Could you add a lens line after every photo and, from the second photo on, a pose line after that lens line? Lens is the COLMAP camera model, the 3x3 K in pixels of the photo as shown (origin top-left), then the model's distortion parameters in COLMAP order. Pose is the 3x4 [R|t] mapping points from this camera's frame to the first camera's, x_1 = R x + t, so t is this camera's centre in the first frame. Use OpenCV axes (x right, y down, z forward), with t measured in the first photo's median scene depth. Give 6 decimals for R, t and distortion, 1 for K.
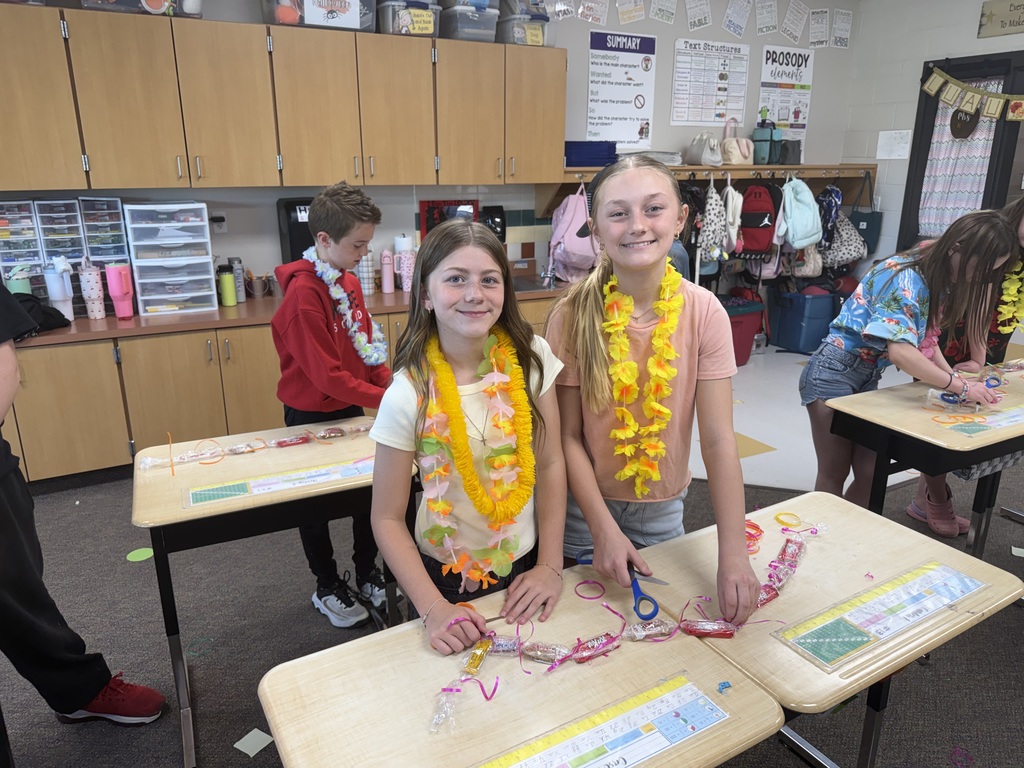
lens RADIAL K [[733.8, 0, 512.0], [0, 733.8, 381.9], [0, 0, 1]] dist [0.025409, -0.027419]
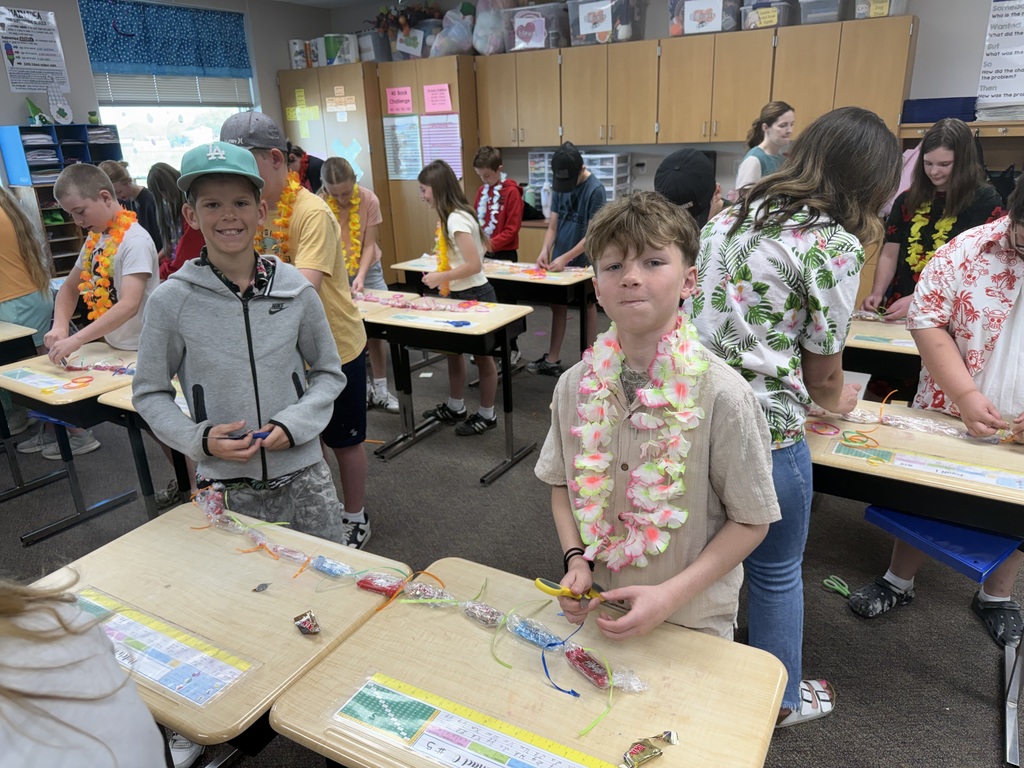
lens RADIAL K [[733.8, 0, 514.5], [0, 733.8, 384.7], [0, 0, 1]] dist [0.025409, -0.027419]
pose [[0.509854, 0.265067, -0.818406, 0.909973], [-0.219153, 0.959979, 0.174391, 0.016609], [0.831878, 0.090442, 0.547539, -0.049515]]
